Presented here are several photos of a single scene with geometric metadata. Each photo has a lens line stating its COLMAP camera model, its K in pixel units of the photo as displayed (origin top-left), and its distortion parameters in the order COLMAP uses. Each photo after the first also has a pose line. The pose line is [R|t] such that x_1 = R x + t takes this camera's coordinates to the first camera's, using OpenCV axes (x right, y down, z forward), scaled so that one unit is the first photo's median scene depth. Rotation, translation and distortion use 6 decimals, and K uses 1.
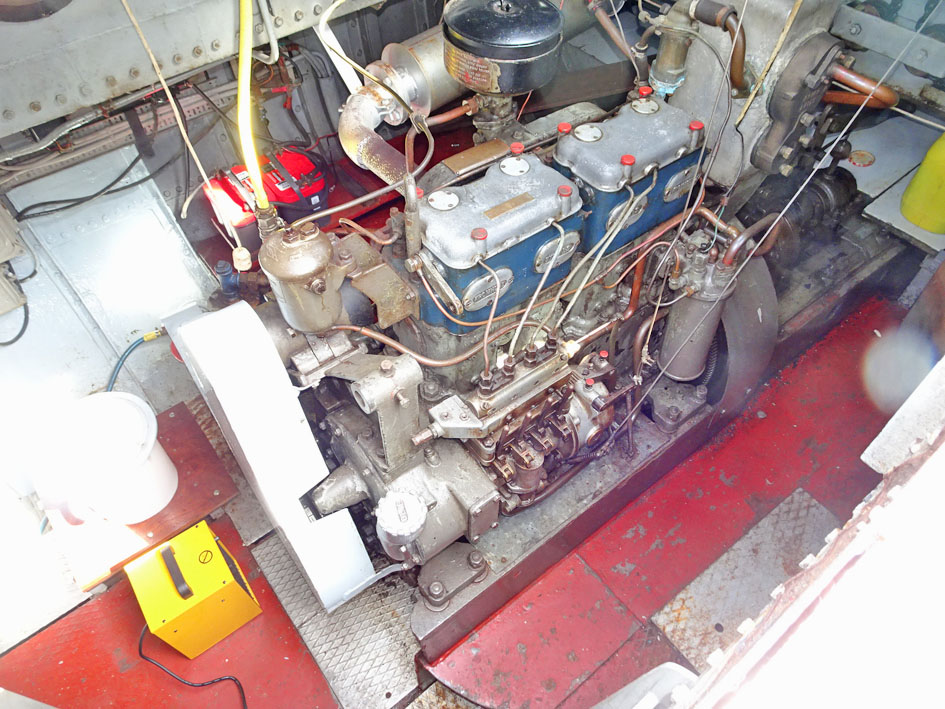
lens RADIAL K [[673.5, 0, 474.1], [0, 673.5, 355.4], [0, 0, 1]] dist [0.013060, -0.000479]
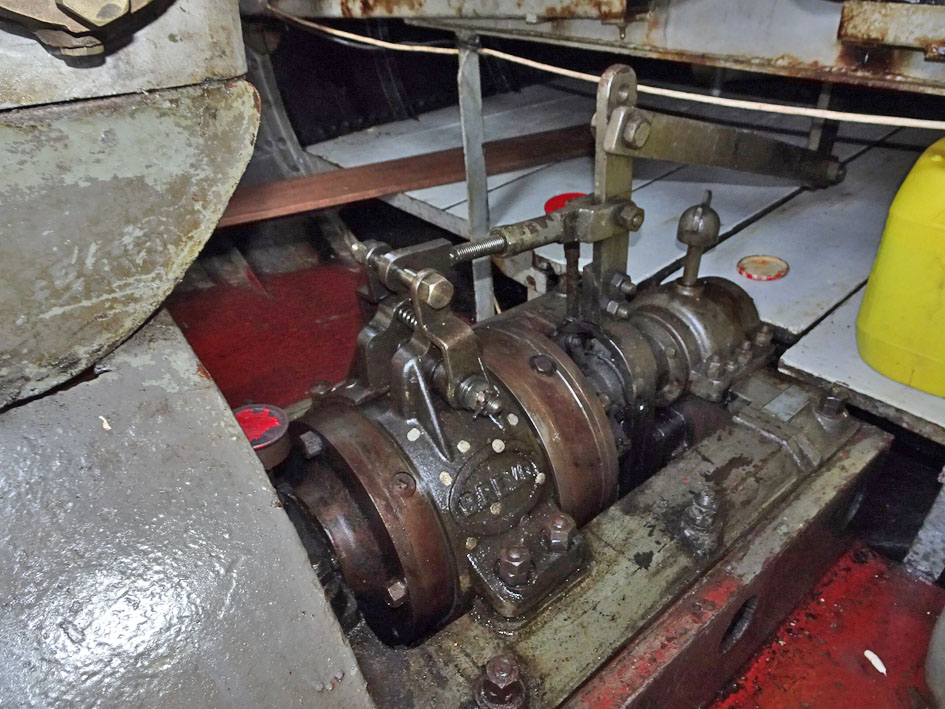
lens RADIAL K [[673.5, 0, 472.2], [0, 673.5, 354.2], [0, 0, 1]] dist [0.013060, -0.000479]
pose [[0.998777, -0.042051, 0.026022, 0.378436], [0.048028, 0.950207, -0.307897, -0.094229], [-0.011779, 0.308770, 0.951064, 0.604389]]
